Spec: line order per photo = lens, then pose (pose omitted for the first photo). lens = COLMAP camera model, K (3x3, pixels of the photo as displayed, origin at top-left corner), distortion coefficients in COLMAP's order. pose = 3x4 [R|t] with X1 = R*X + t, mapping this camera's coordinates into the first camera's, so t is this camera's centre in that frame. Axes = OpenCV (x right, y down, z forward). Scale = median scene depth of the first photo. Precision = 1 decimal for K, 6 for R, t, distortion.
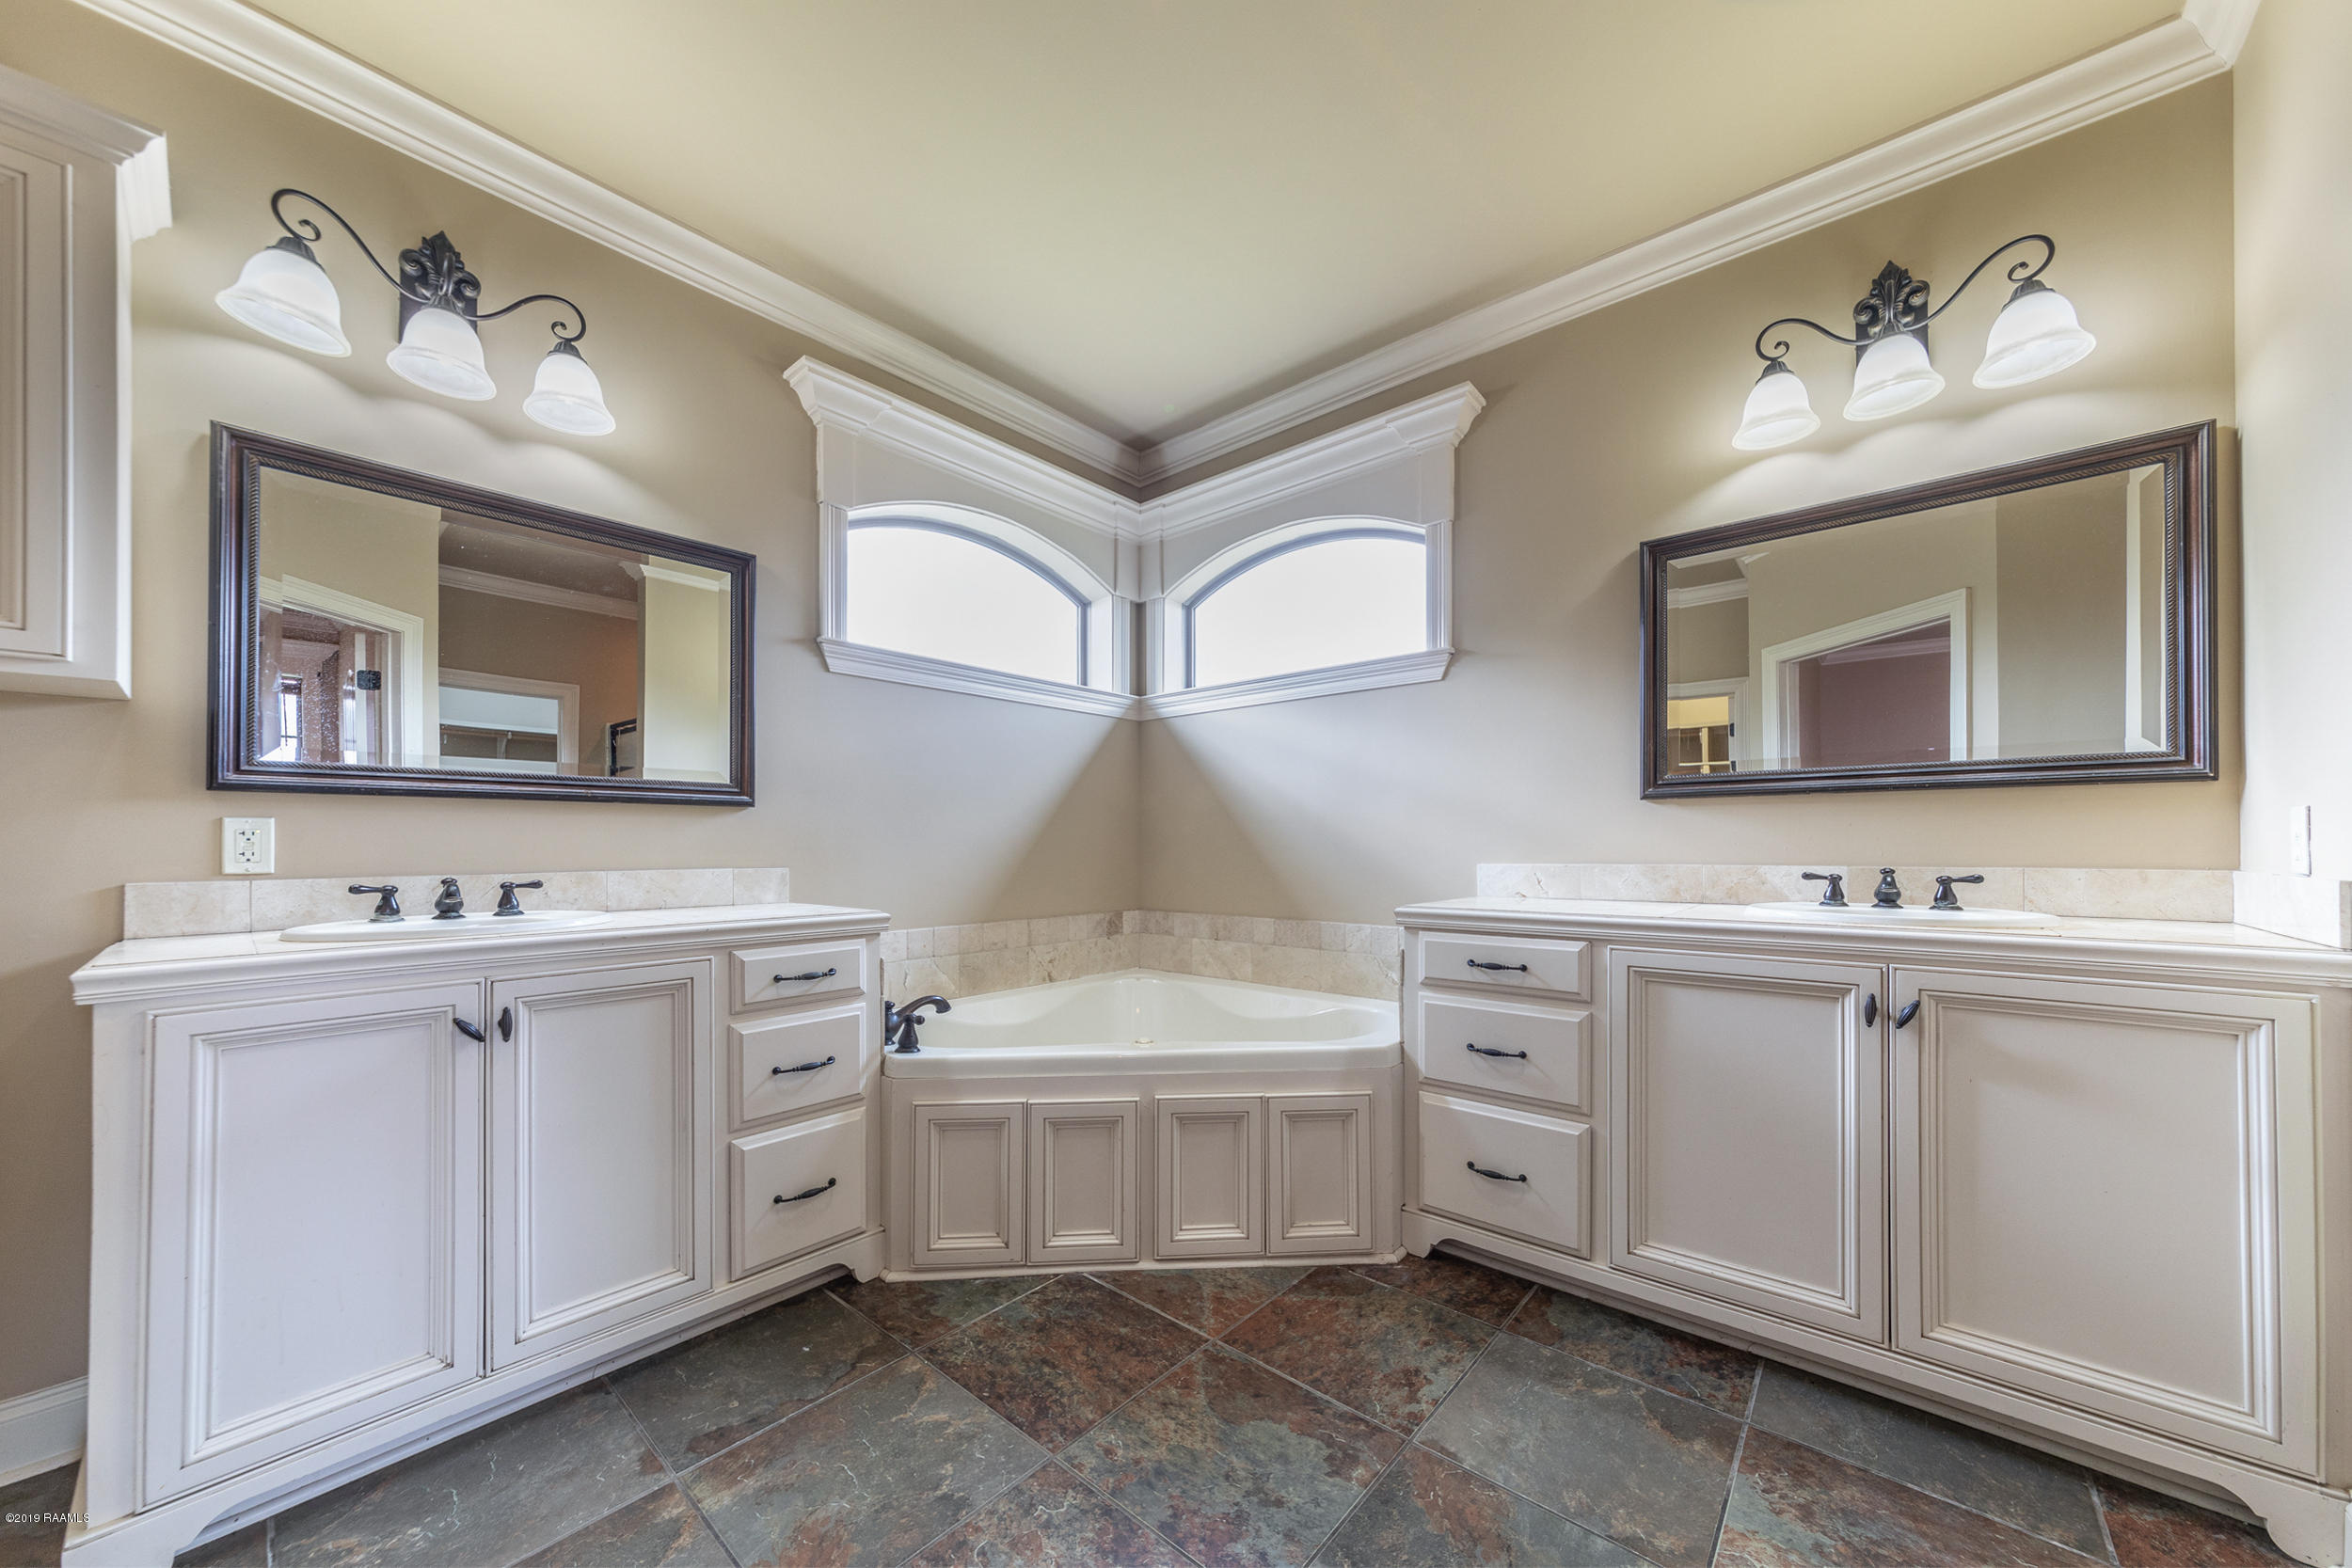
lens RADIAL K [[825.5, 0, 1188.9], [0, 825.5, 838.7], [0, 0, 1]] dist [-0.002434, -0.000228]
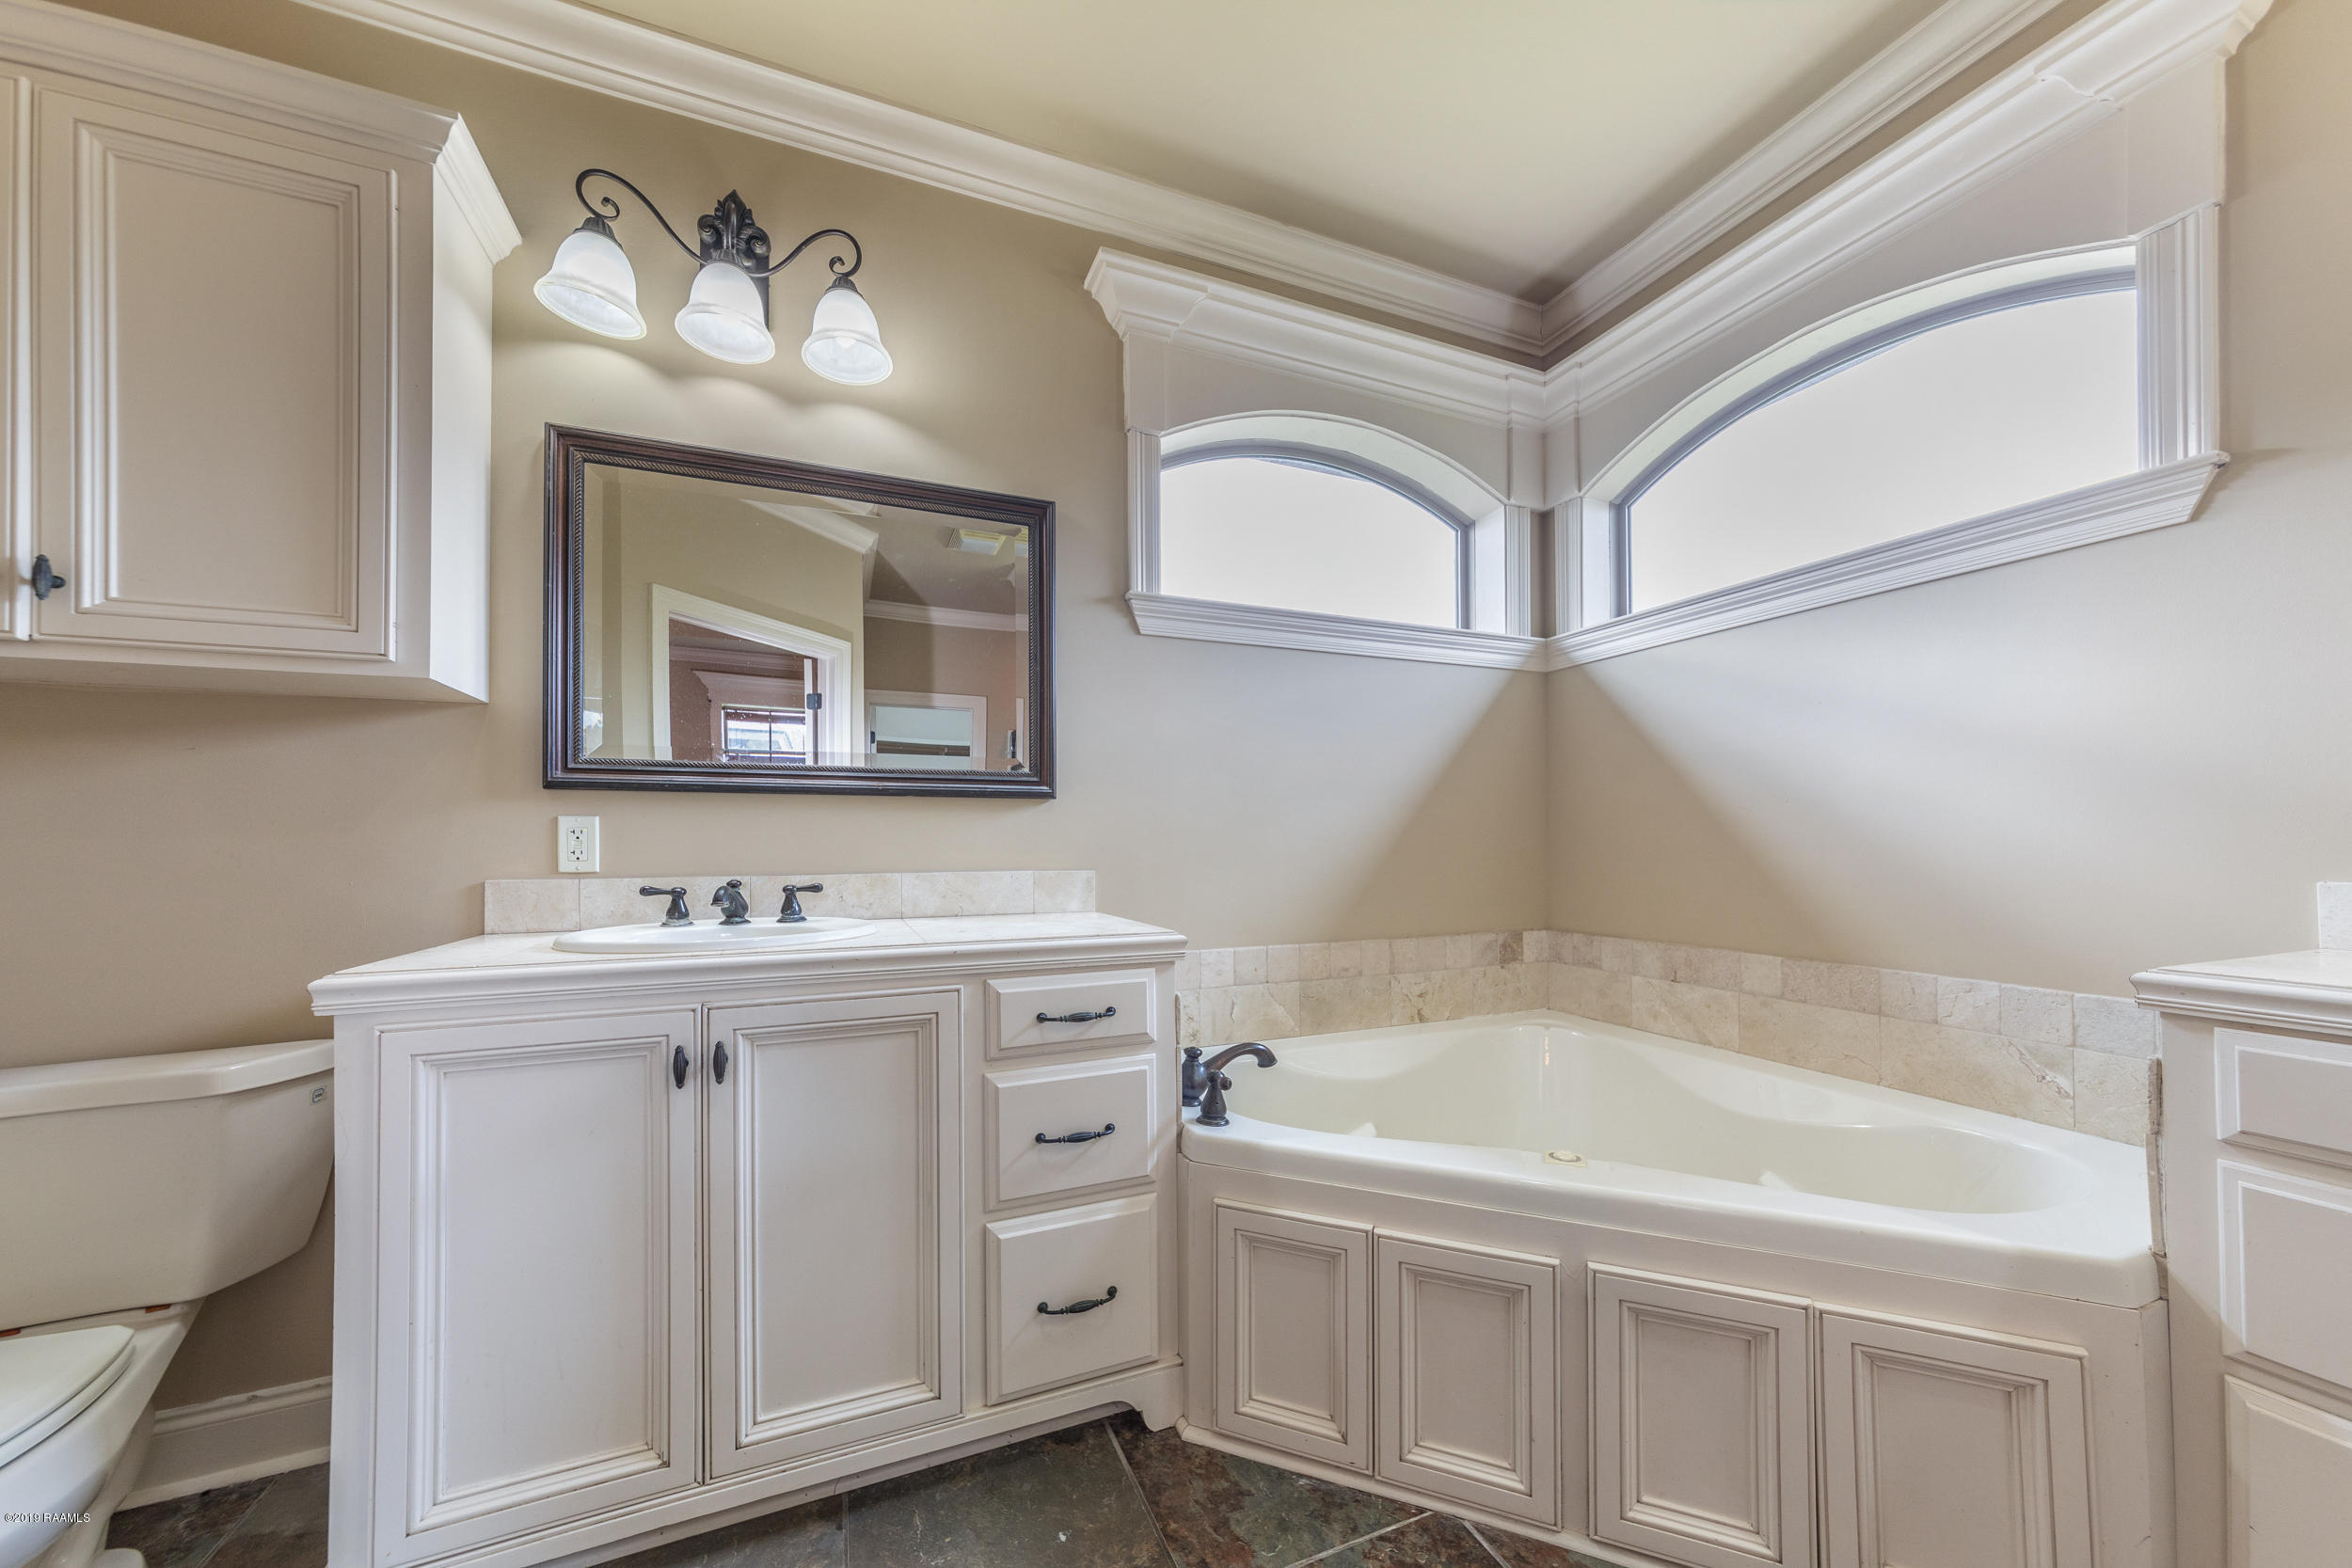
lens RADIAL K [[825.5, 0, 1176.3], [0, 825.5, 827.2], [0, 0, 1]] dist [-0.002434, -0.000228]
pose [[0.890327, -0.008989, -0.455232, -0.032710], [0.004728, 0.999934, -0.010497, 0.001259], [0.455296, 0.007194, 0.890311, 0.335076]]
